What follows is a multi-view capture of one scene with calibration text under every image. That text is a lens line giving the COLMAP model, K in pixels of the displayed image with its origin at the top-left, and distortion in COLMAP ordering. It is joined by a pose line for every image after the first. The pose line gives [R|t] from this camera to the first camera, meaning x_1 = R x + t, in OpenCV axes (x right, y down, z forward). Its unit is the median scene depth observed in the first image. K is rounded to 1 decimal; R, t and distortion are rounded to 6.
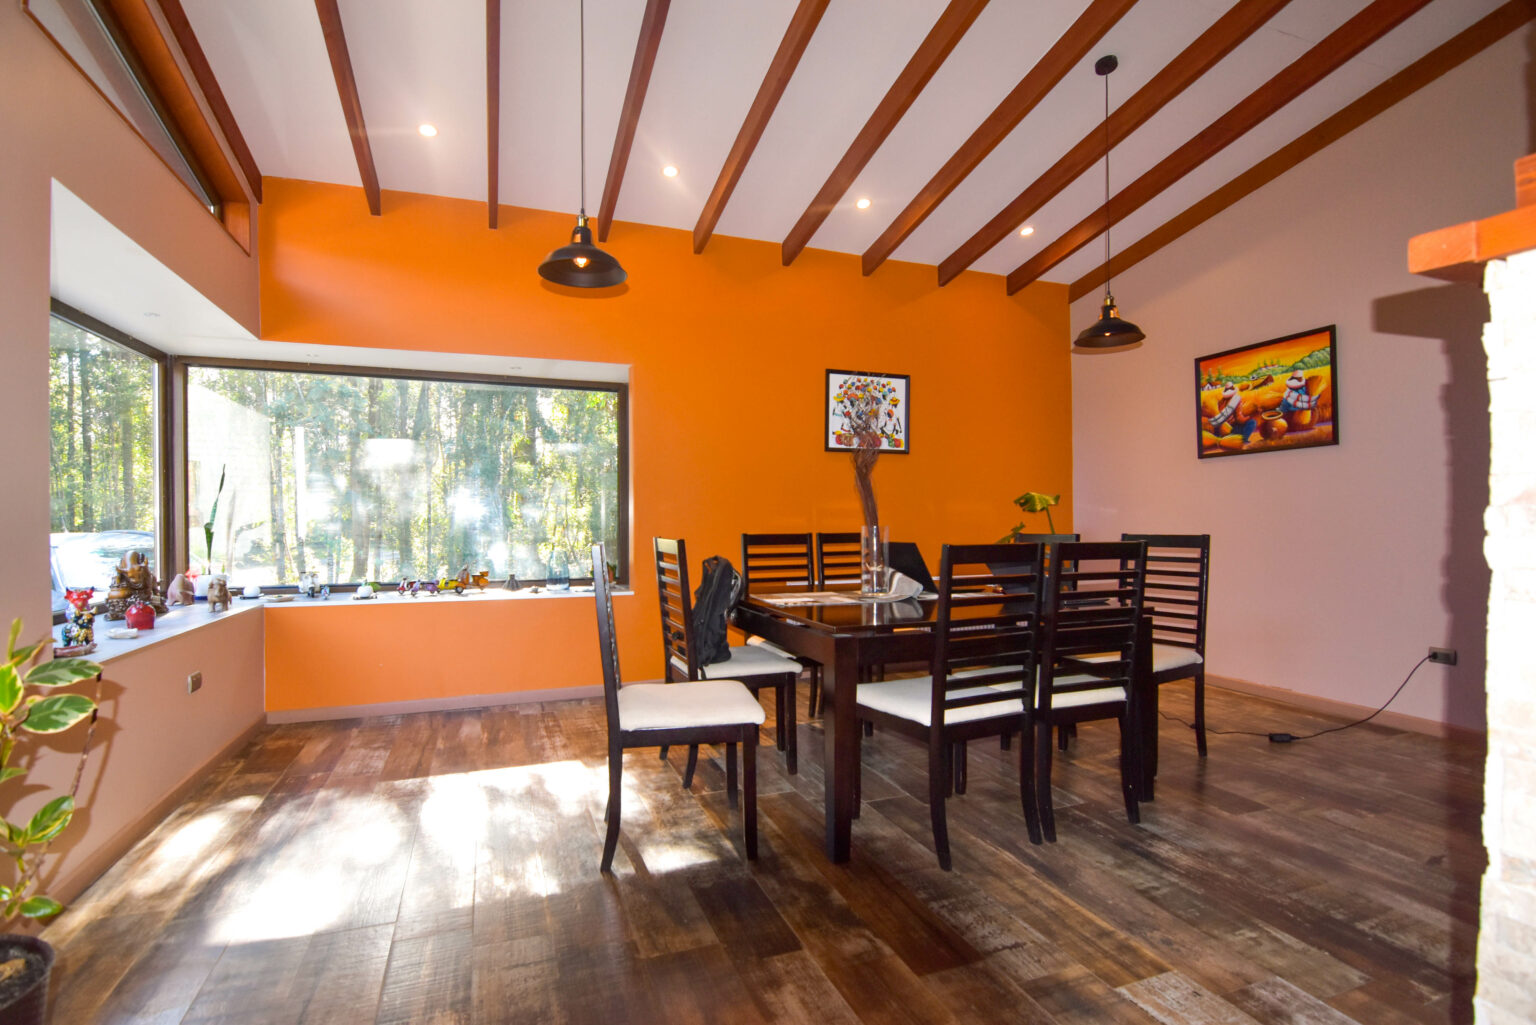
lens RADIAL K [[744.2, 0, 765.4], [0, 744.2, 524.1], [0, 0, 1]] dist [-0.009561, -0.007759]
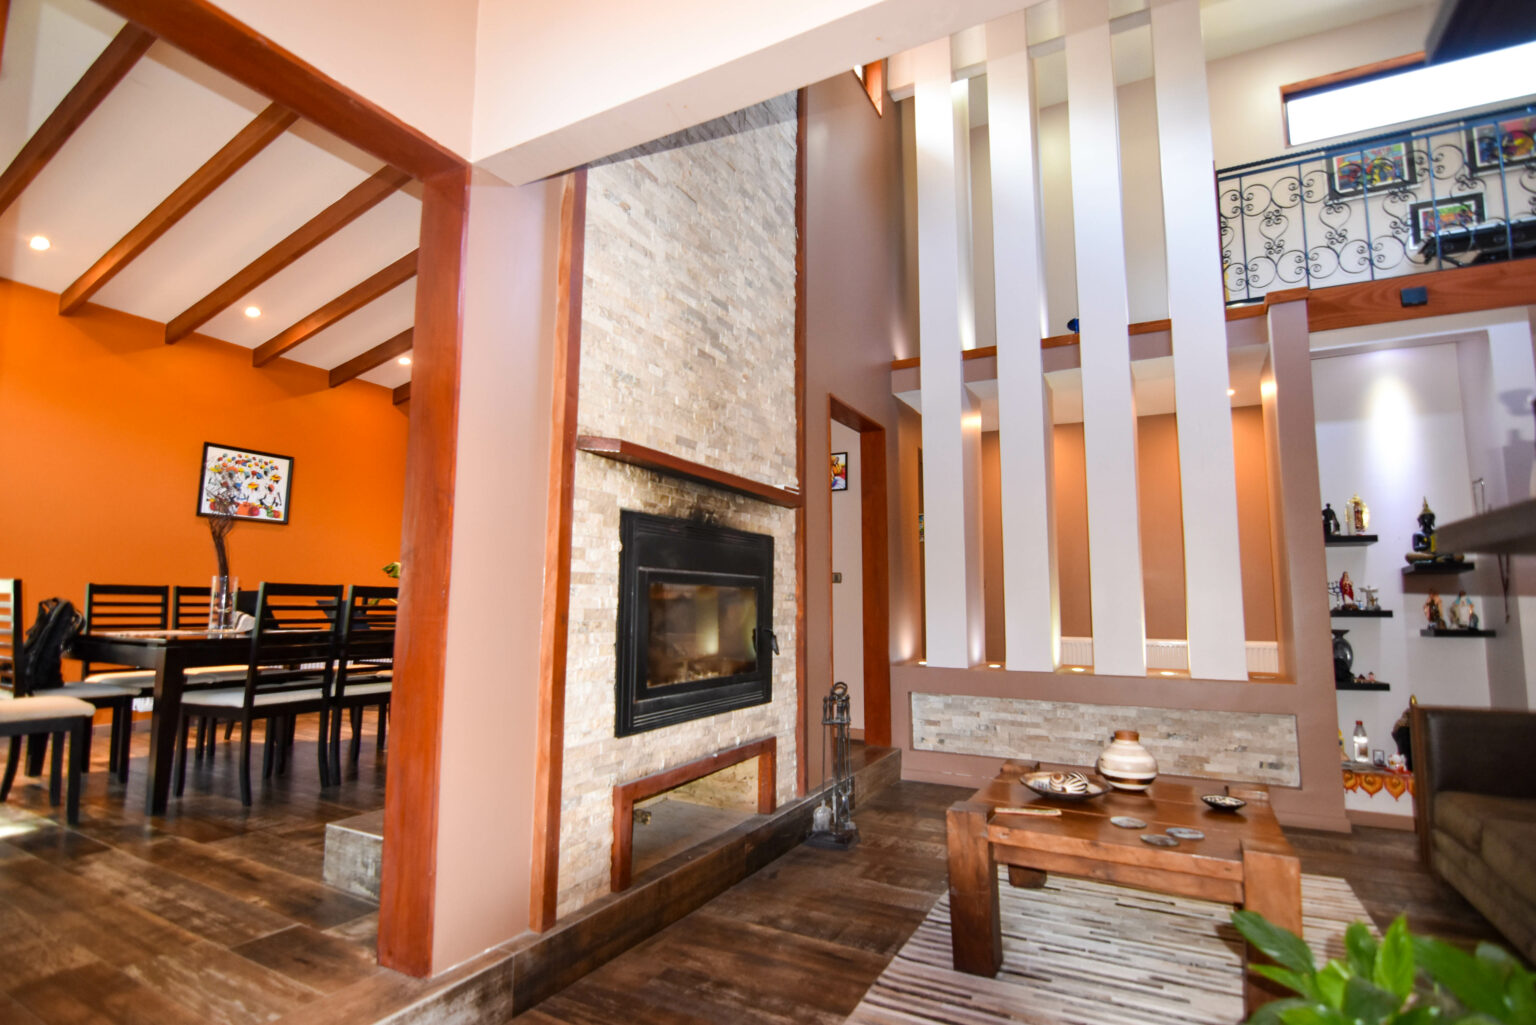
lens RADIAL K [[744.2, 0, 765.4], [0, 744.2, 524.1], [0, 0, 1]] dist [-0.009561, -0.007759]
pose [[0.760468, 0.079931, 0.644437, 0.017996], [-0.007059, 0.993354, -0.114879, 0.033700], [-0.649337, 0.082813, 0.755979, -0.367995]]
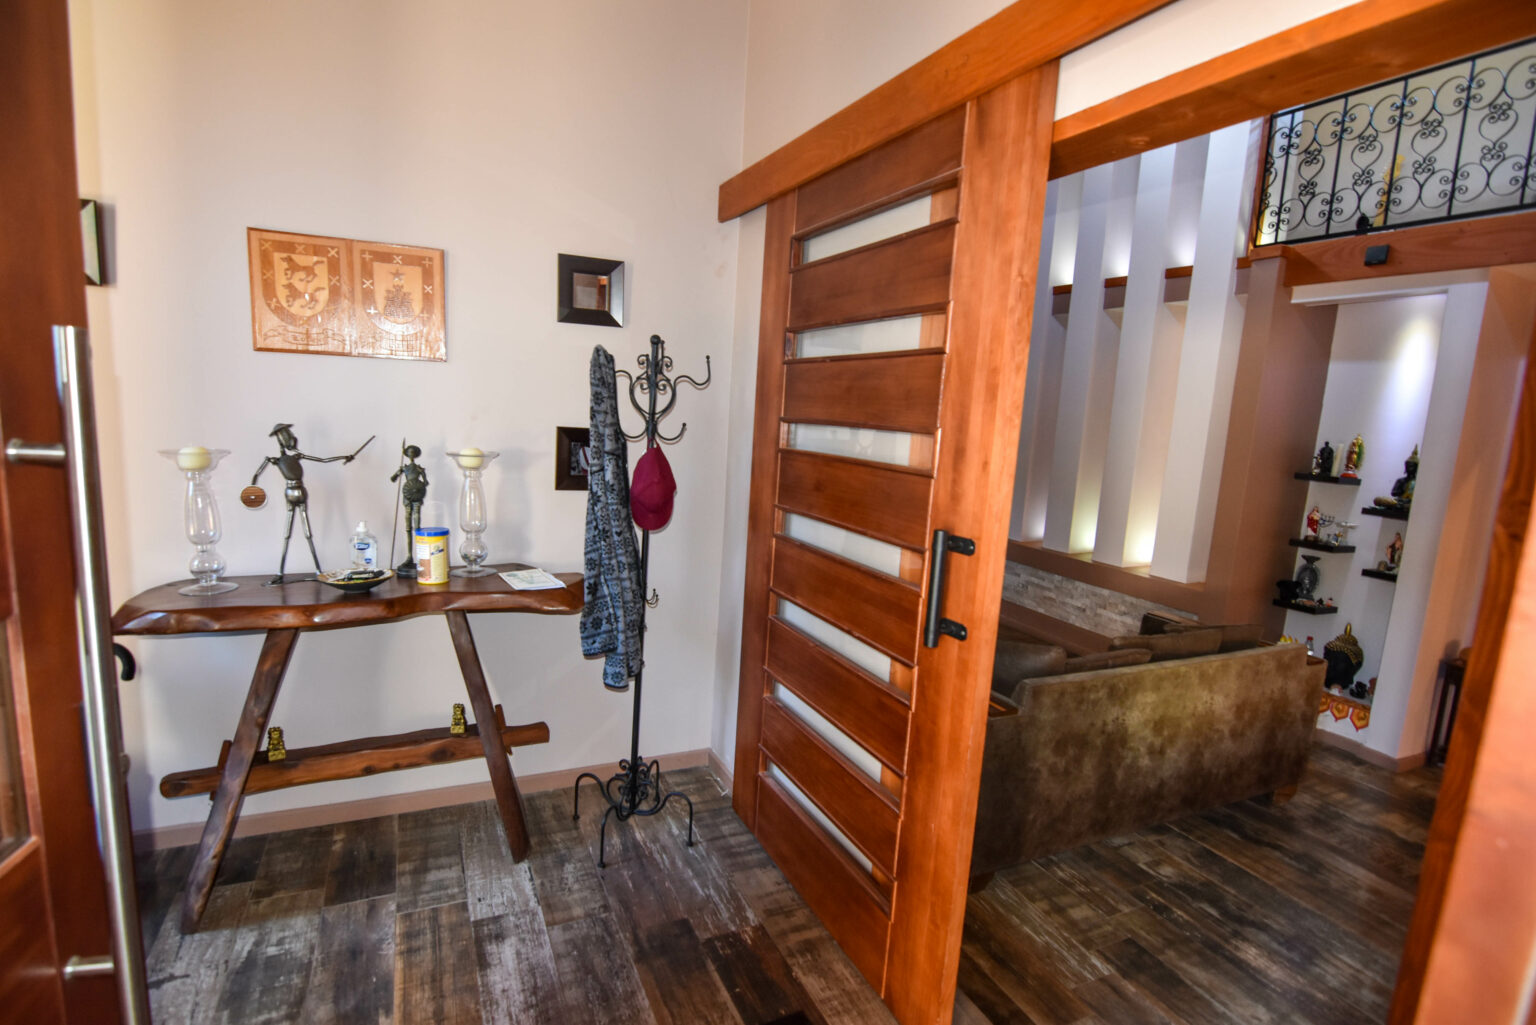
lens RADIAL K [[744.2, 0, 765.4], [0, 744.2, 524.1], [0, 0, 1]] dist [-0.009561, -0.007759]
pose [[0.994938, 0.055207, 0.083963, 0.274640], [-0.067295, 0.986585, 0.148734, -0.070547], [-0.074625, -0.153631, 0.985306, -0.947723]]
